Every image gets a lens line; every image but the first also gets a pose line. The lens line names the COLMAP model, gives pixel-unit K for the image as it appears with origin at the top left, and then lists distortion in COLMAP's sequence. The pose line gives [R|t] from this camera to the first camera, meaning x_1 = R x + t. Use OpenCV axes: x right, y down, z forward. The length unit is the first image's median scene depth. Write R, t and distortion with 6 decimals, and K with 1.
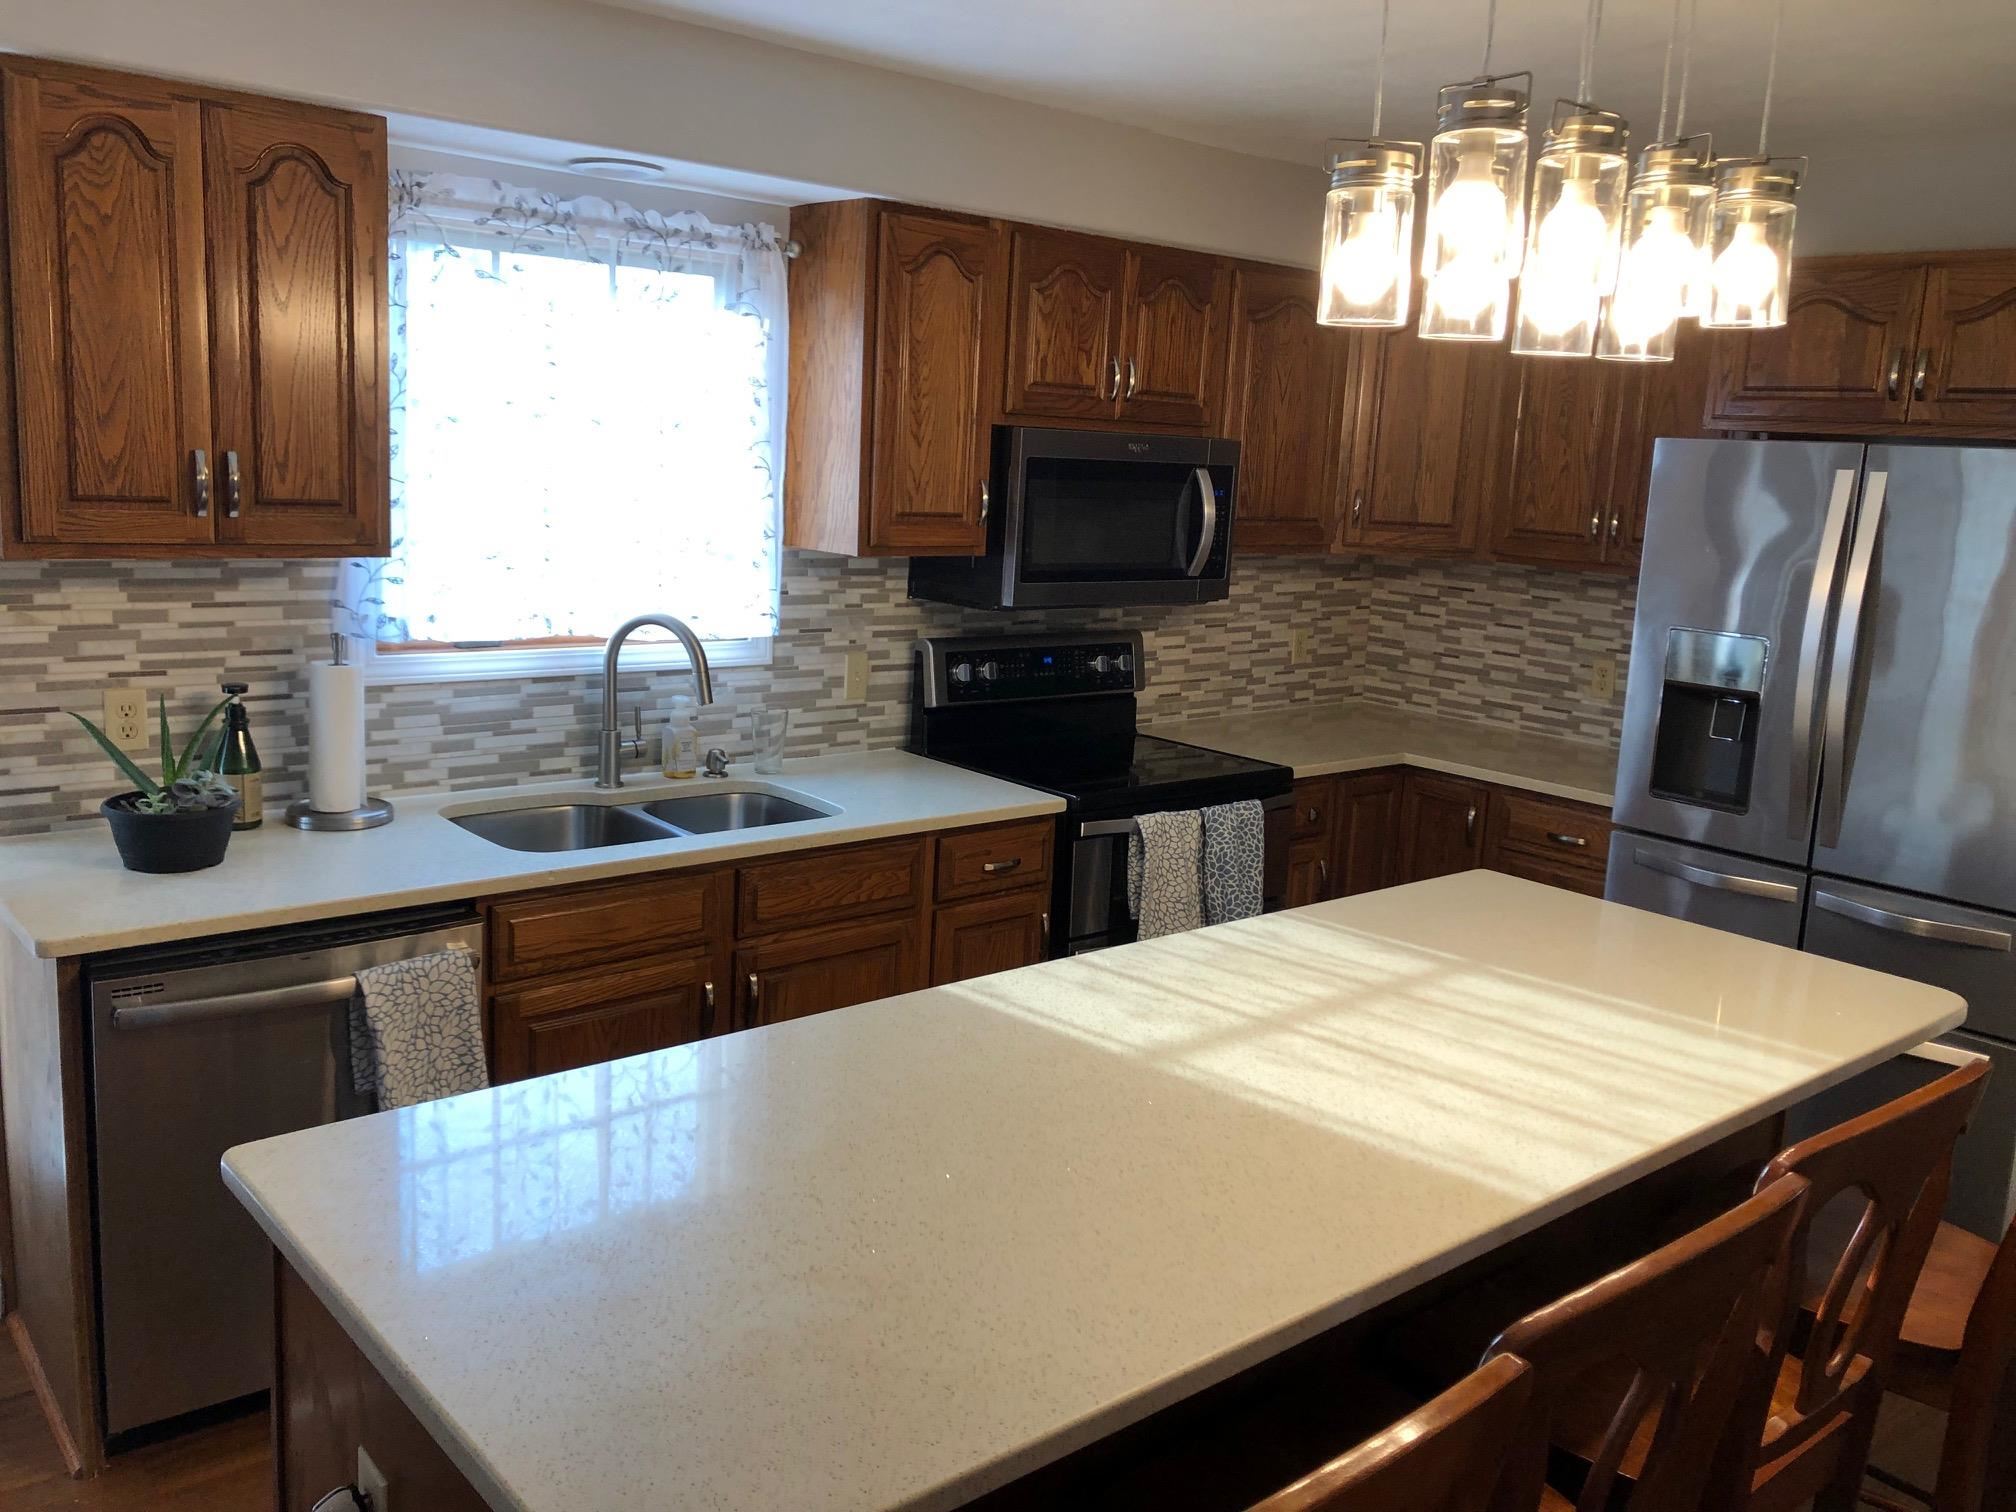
lens RADIAL K [[1659.8, 0, 994.8], [0, 1659.8, 741.9], [0, 0, 1]] dist [0.026316, -0.046640]
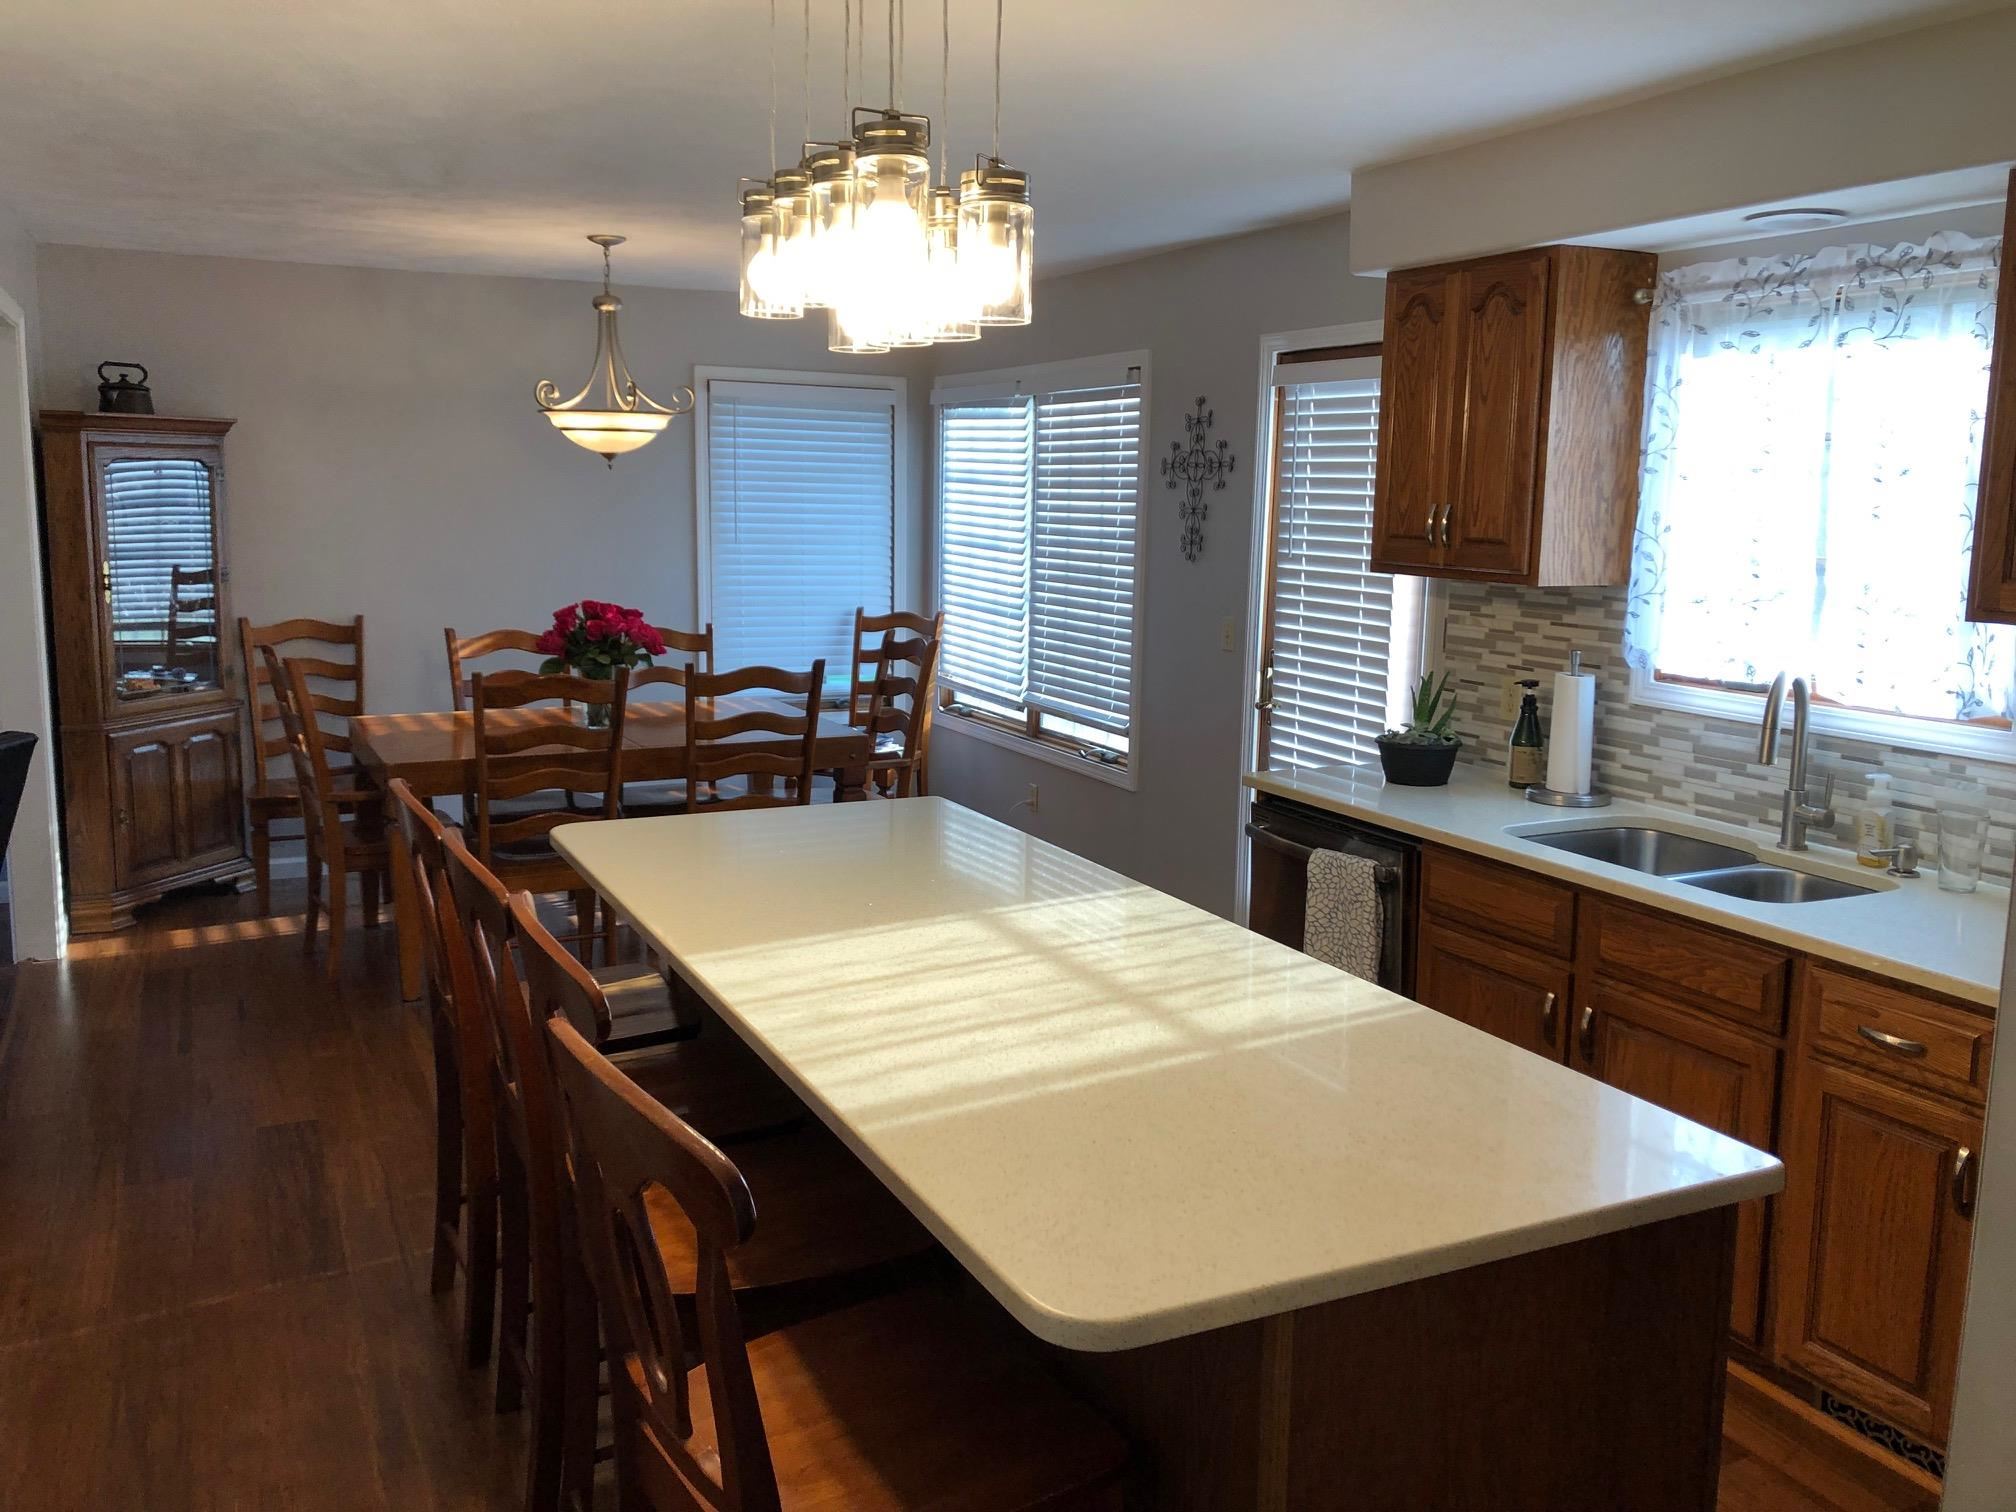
lens RADIAL K [[1659.8, 0, 998.4], [0, 1659.8, 753.4], [0, 0, 1]] dist [0.026316, -0.046640]
pose [[-0.258821, 0.100720, -0.960660, 0.914057], [-0.197019, 0.968136, 0.154585, -0.096241], [0.945619, 0.229278, -0.230730, 0.872473]]
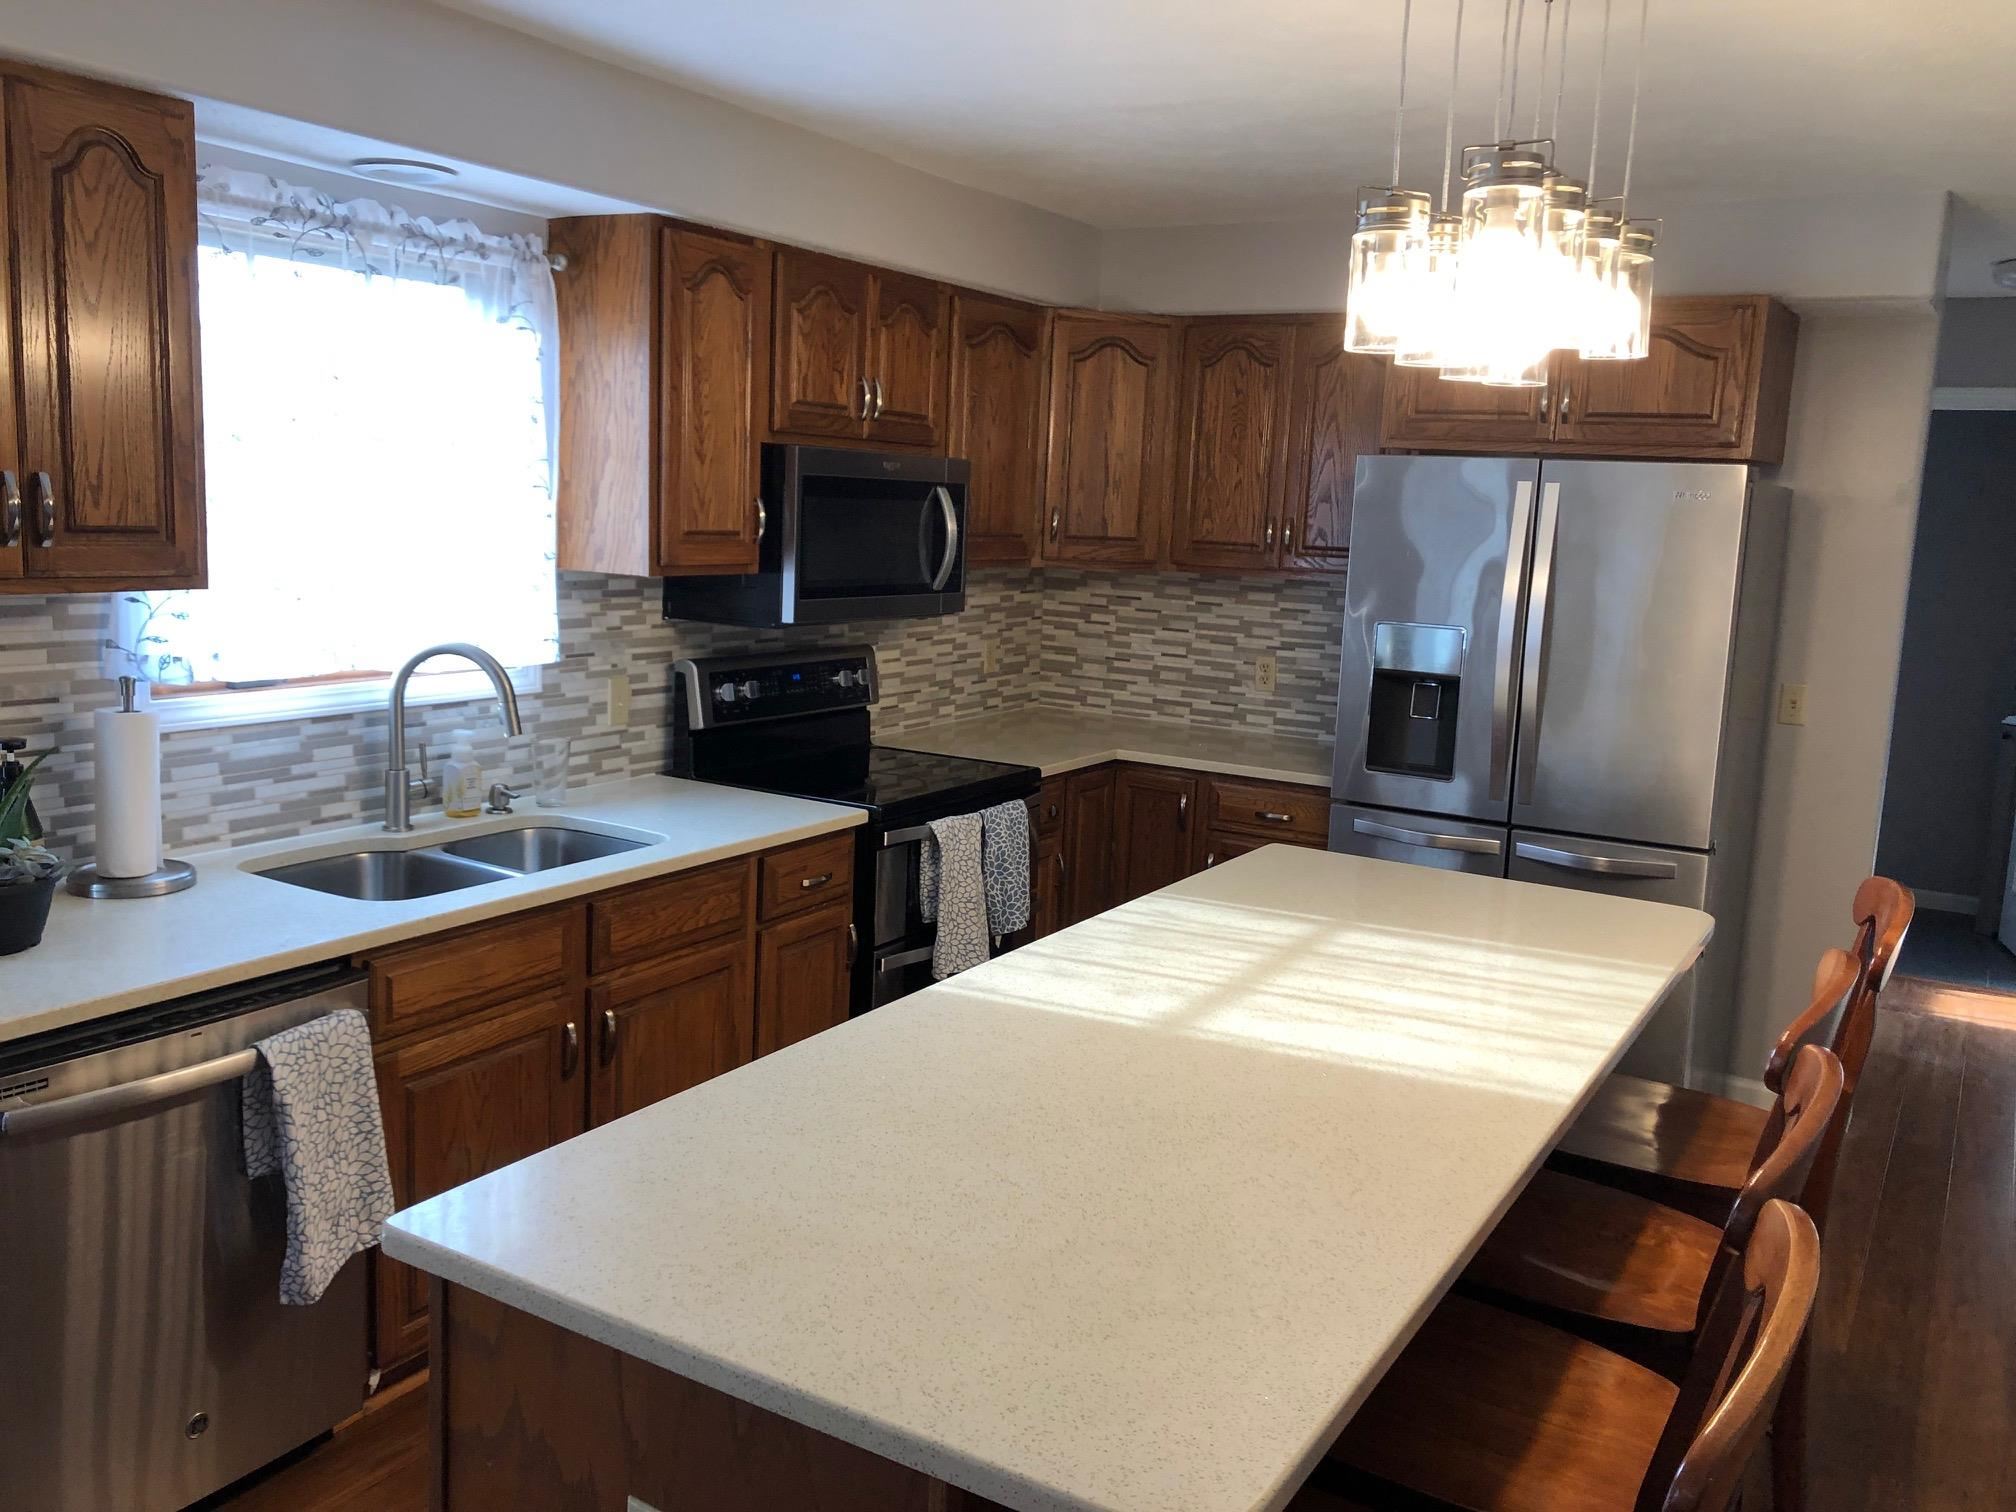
lens RADIAL K [[1659.8, 0, 1004.2], [0, 1659.8, 755.2], [0, 0, 1]] dist [0.026316, -0.046640]
pose [[0.947376, -0.059103, 0.314620, -0.227181], [0.060883, 0.998136, 0.004175, 0.001860], [-0.314281, 0.015200, 0.949208, 0.005624]]
